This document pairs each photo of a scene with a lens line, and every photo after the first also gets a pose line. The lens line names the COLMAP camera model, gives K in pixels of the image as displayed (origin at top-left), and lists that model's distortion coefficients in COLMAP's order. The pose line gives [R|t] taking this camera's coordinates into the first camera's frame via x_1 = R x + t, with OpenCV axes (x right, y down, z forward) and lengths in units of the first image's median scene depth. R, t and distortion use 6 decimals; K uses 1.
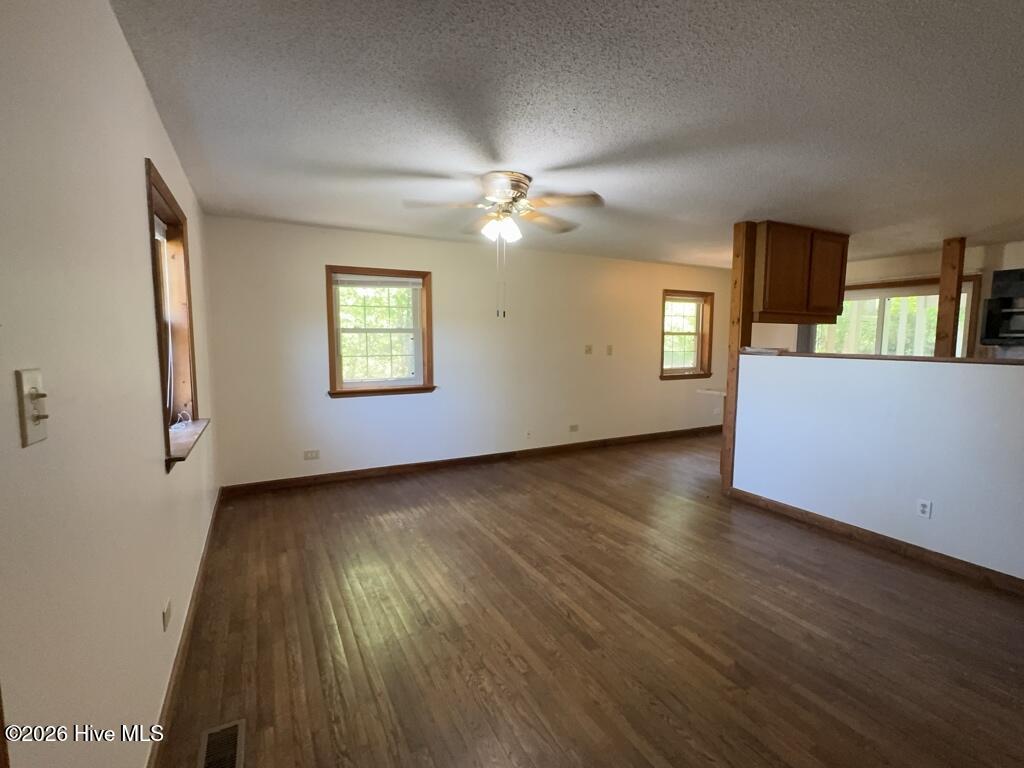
lens RADIAL K [[470.9, 0, 512.0], [0, 470.9, 384.0], [0, 0, 1]] dist [-0.002100, -0.000180]
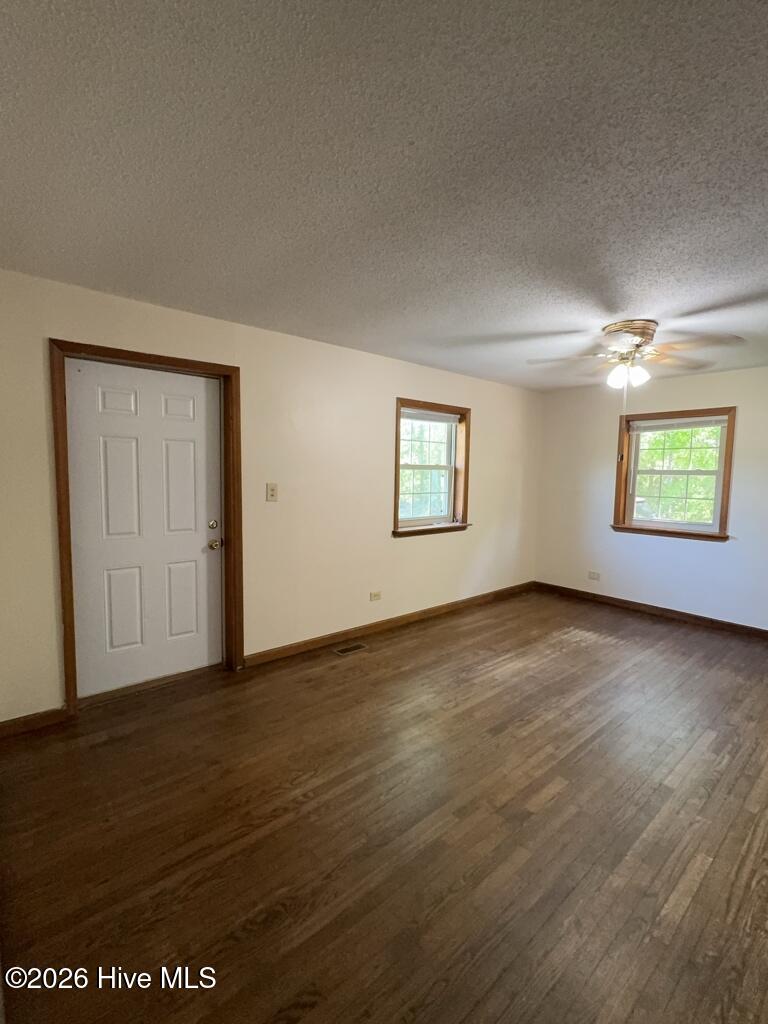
lens RADIAL K [[470.9, 0, 384.0], [0, 470.9, 512.0], [0, 0, 1]] dist [-0.002100, -0.000180]
pose [[0.227957, 0.091868, -0.969327, 0.827391], [-0.110453, 0.991552, 0.067999, -0.044581], [0.967386, 0.091564, 0.236179, 0.253731]]
